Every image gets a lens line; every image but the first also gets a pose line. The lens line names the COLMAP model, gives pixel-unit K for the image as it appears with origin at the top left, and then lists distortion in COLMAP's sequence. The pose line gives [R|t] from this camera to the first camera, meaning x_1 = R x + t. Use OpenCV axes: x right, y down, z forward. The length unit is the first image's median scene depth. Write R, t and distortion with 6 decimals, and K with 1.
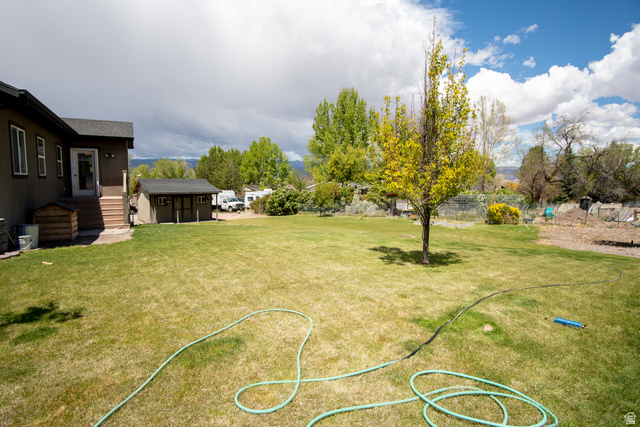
lens RADIAL K [[343.4, 0, 317.5], [0, 343.4, 211.4], [0, 0, 1]] dist [-0.021733, 0.005828]
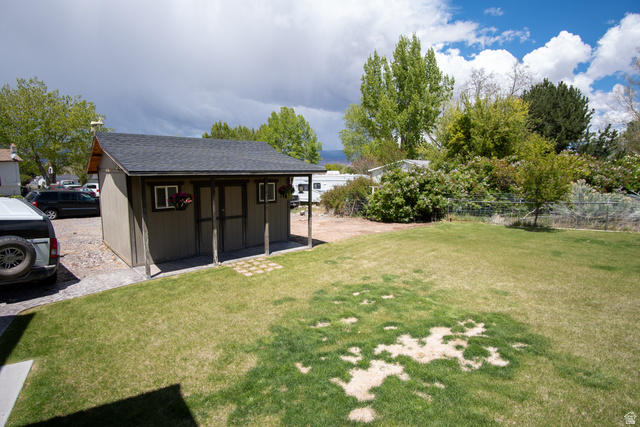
lens RADIAL K [[343.4, 0, 318.2], [0, 343.4, 211.7], [0, 0, 1]] dist [-0.021733, 0.005828]
pose [[0.999721, -0.003542, 0.023352, -0.247119], [0.002656, 0.999280, 0.037854, -0.022460], [-0.023469, -0.037781, 0.999010, 0.522110]]
